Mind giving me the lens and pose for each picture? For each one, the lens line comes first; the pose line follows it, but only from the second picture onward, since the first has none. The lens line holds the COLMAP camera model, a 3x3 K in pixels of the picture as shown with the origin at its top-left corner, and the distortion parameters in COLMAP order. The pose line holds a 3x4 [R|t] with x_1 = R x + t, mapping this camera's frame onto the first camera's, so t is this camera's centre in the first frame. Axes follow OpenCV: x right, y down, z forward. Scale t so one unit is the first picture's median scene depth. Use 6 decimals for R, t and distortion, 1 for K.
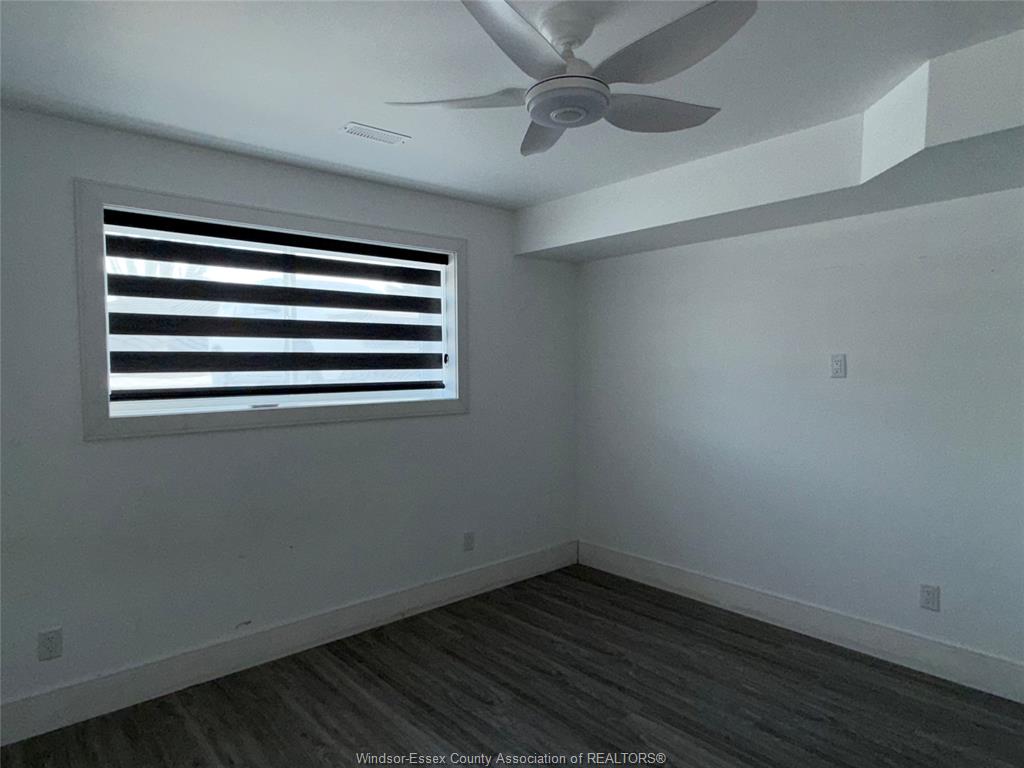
lens RADIAL K [[626.5, 0, 509.0], [0, 626.5, 385.1], [0, 0, 1]] dist [0.001028, 0.002395]
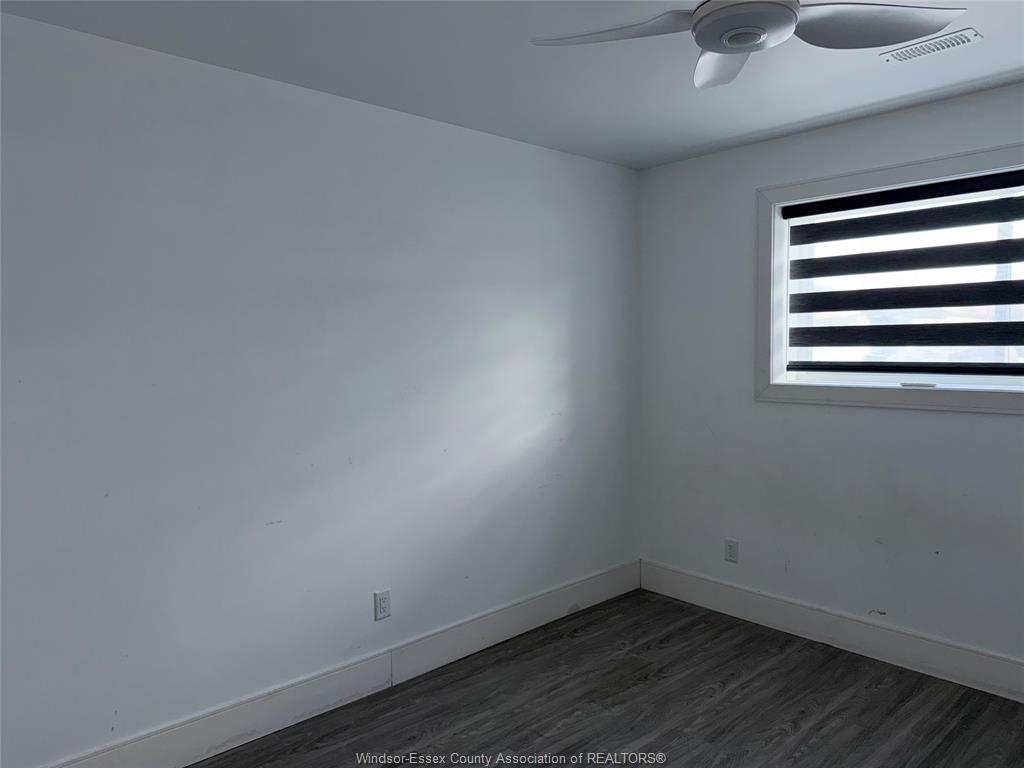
lens RADIAL K [[706.4, 0, 514.4], [0, 706.4, 401.9], [0, 0, 1]] dist [-0.005405, -0.001843]
pose [[0.025639, 0.078891, -0.996553, 0.647523], [-0.029733, 0.996500, 0.078122, -0.004095], [0.999229, 0.027628, 0.027895, 0.441982]]
